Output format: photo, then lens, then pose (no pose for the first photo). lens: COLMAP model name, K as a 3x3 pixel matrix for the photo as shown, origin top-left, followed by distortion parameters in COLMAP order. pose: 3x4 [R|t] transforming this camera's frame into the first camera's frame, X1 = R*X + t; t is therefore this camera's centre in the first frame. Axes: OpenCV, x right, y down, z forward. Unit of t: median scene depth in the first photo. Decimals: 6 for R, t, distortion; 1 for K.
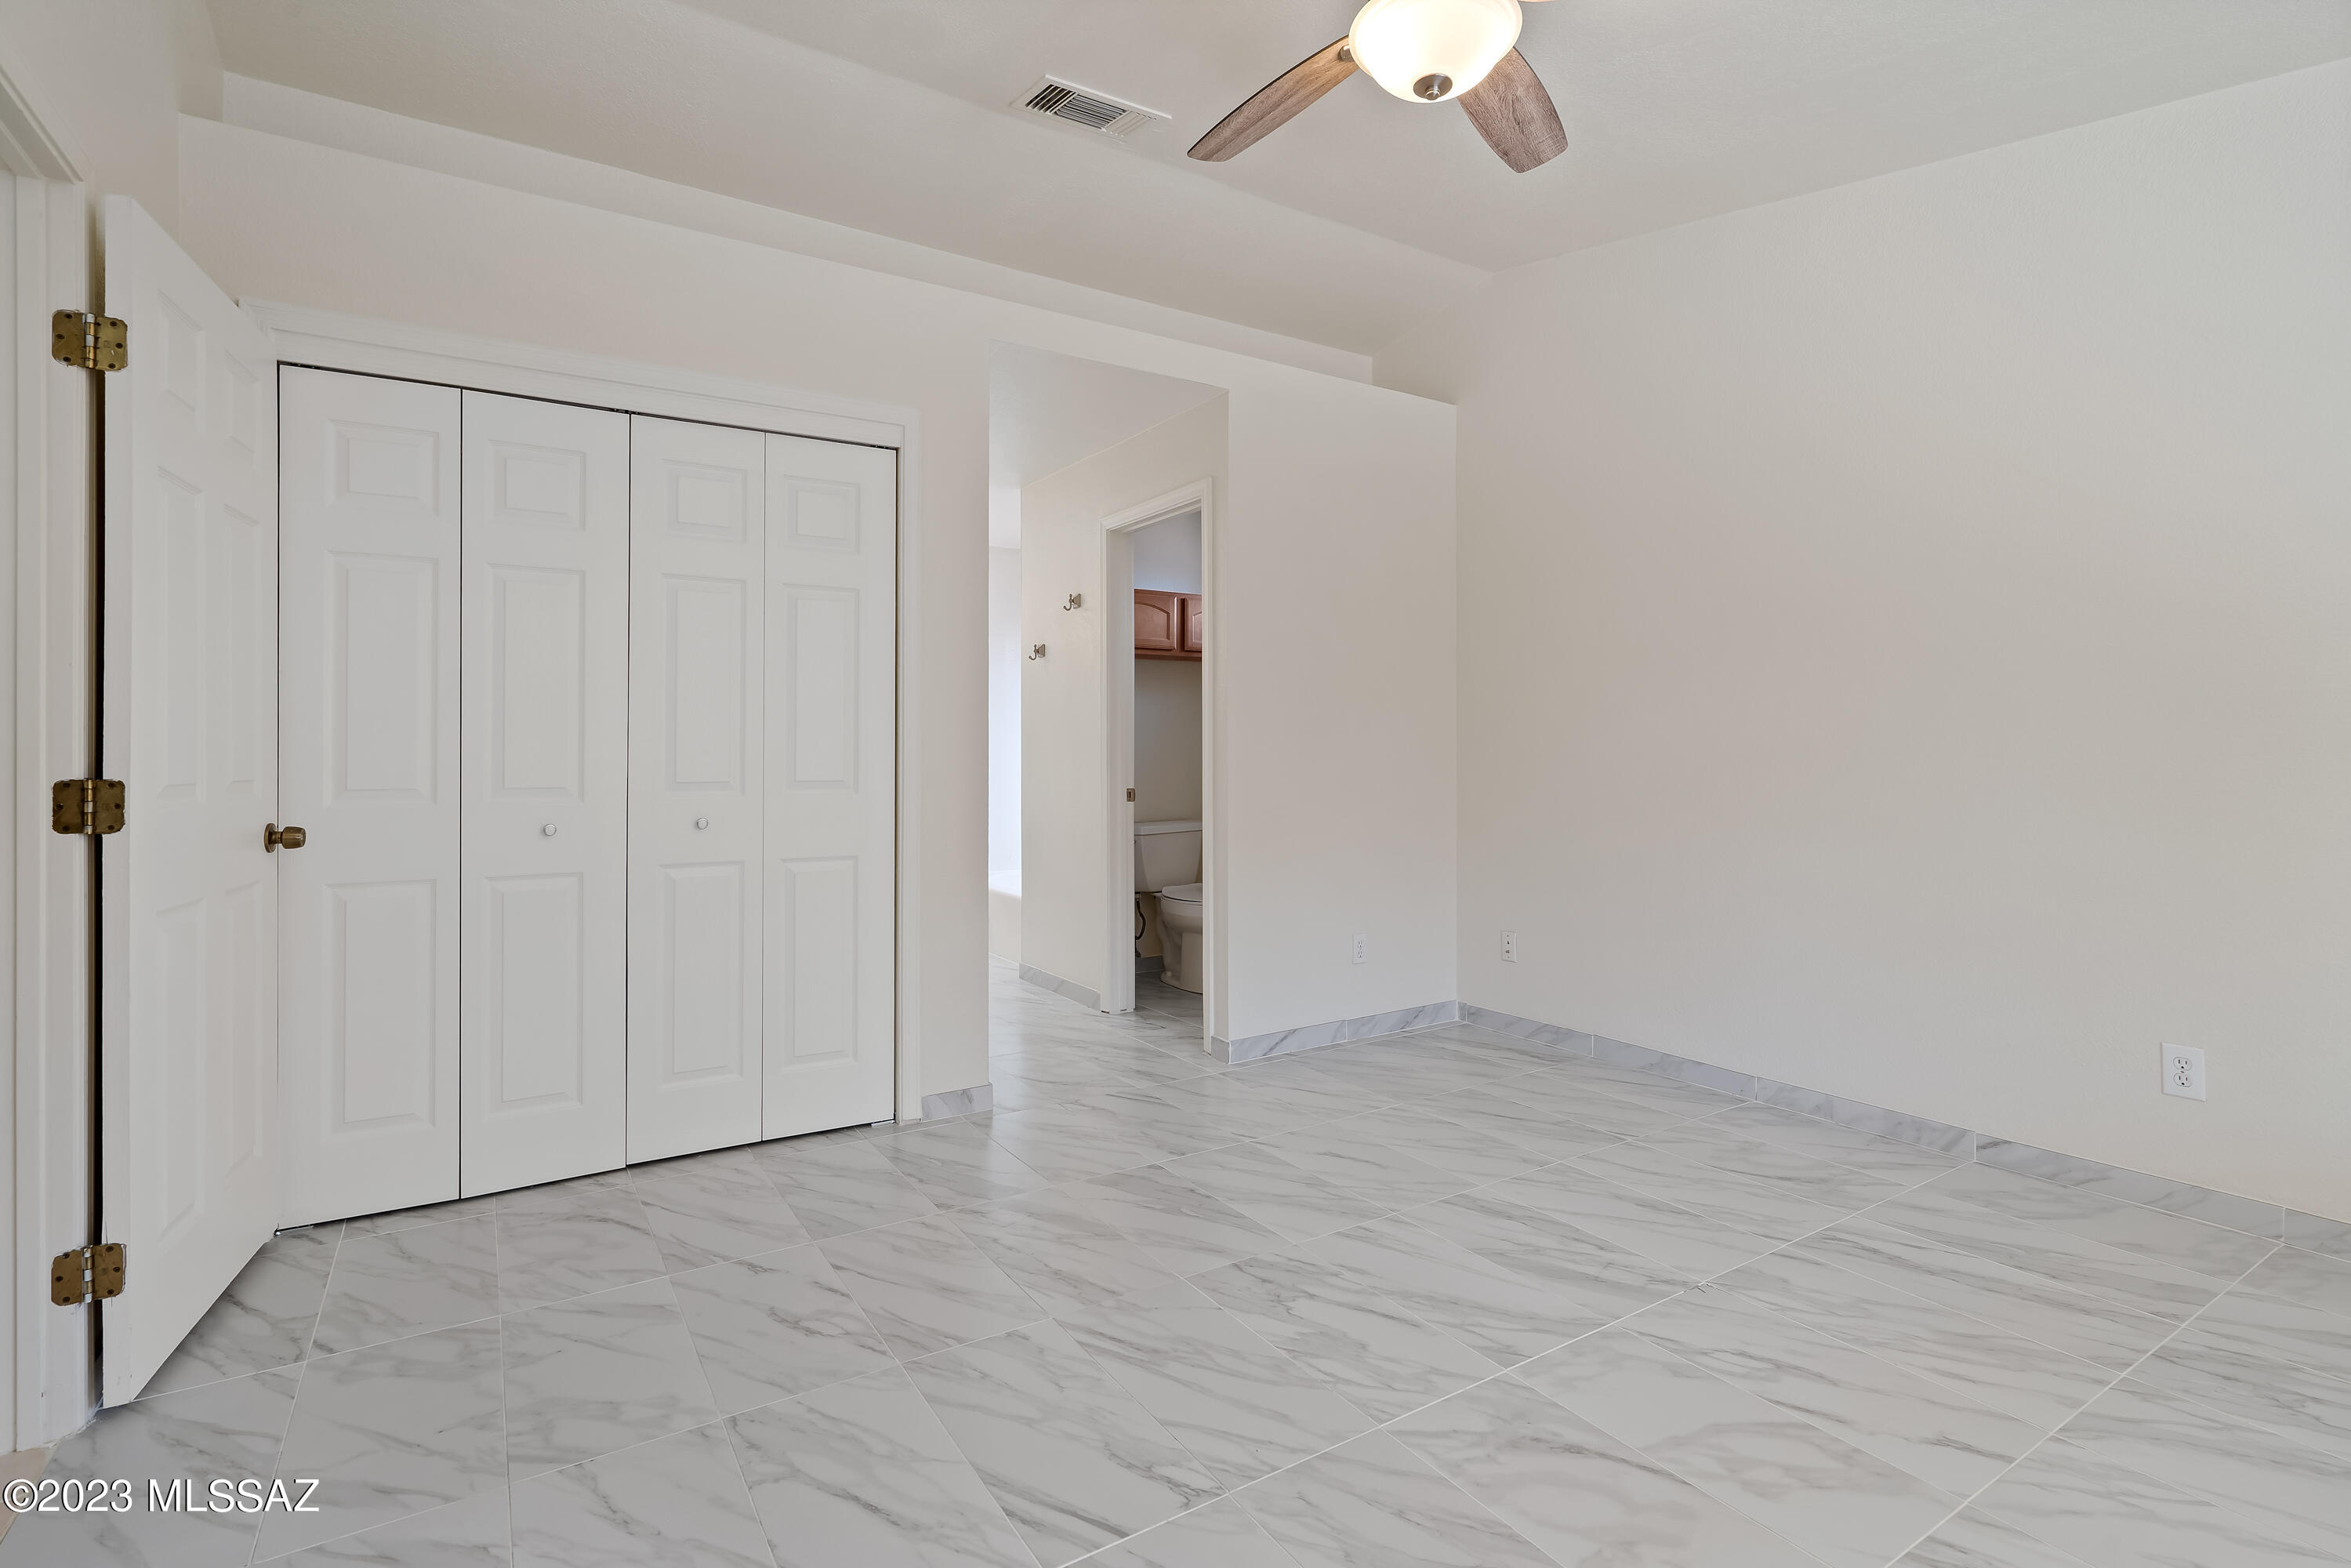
lens RADIAL K [[1085.4, 0, 1183.4], [0, 1085.4, 758.8], [0, 0, 1]] dist [-0.003260, 0.000754]
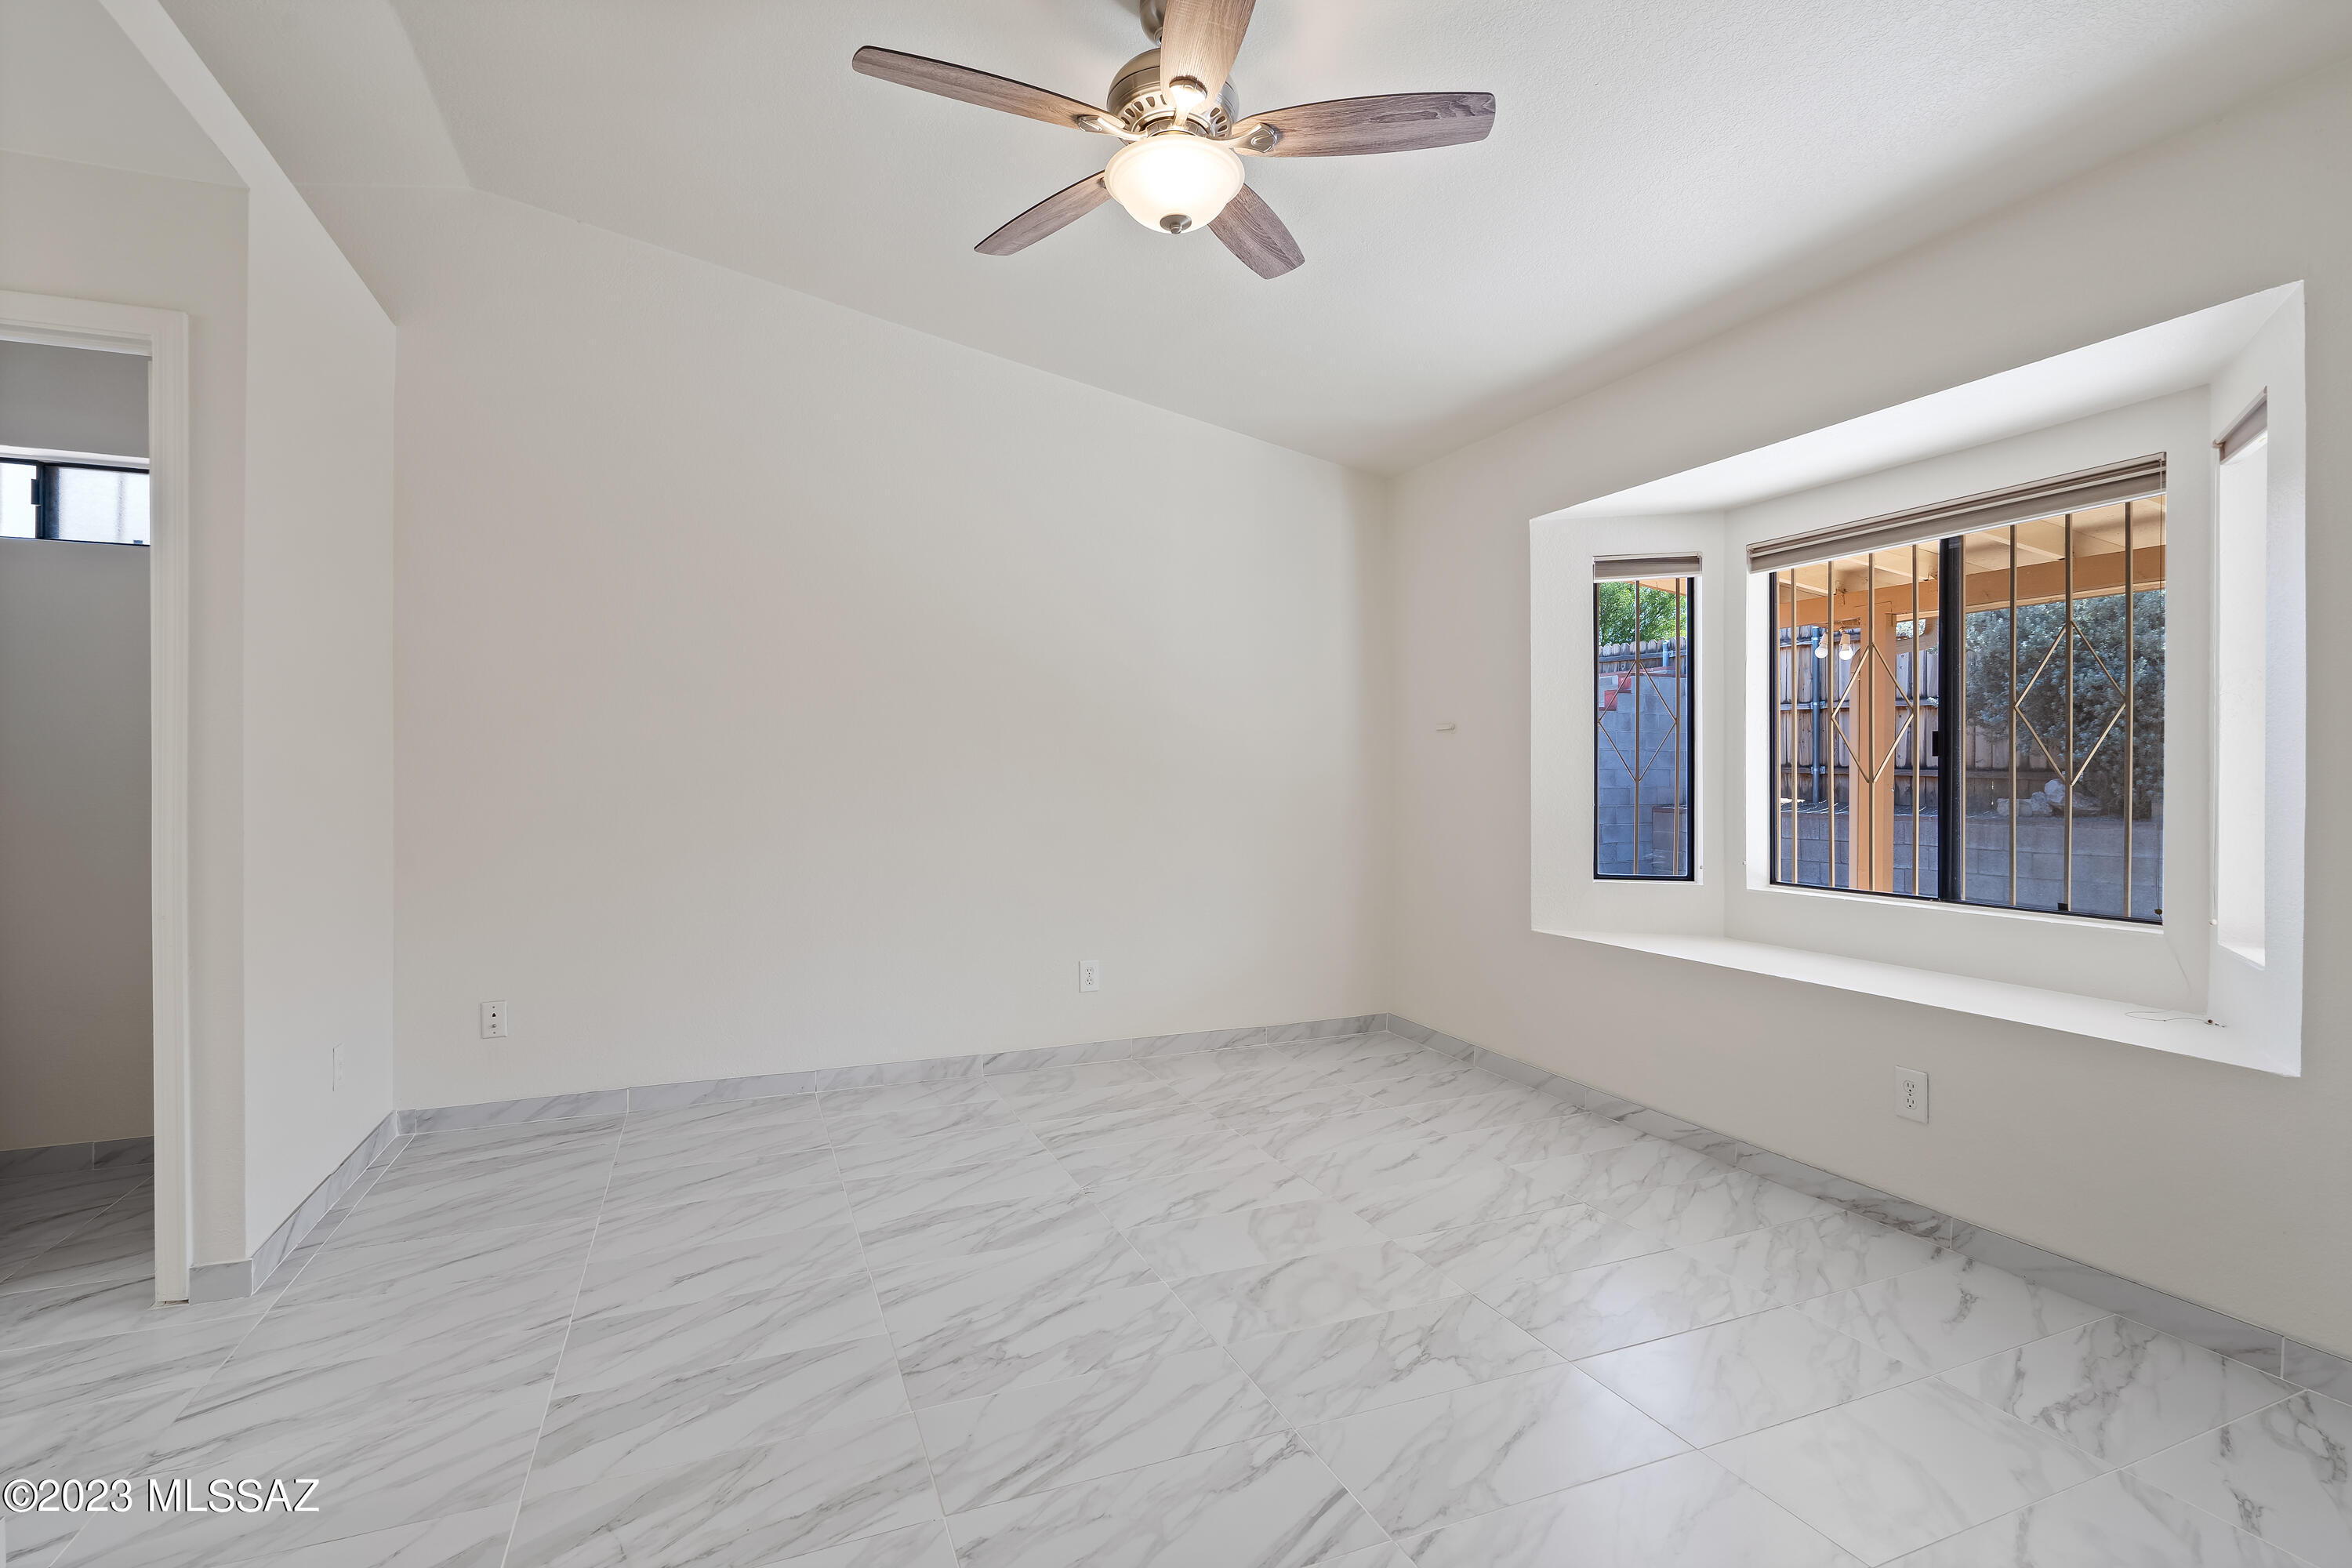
lens RADIAL K [[1085.8, 0, 1183.1], [0, 1085.8, 790.9], [0, 0, 1]] dist [-0.003260, 0.000754]
pose [[0.184895, -0.007232, 0.982732, -0.692242], [0.006114, 0.999962, 0.006208, -0.002696], [-0.982739, 0.004860, 0.184932, 0.566275]]
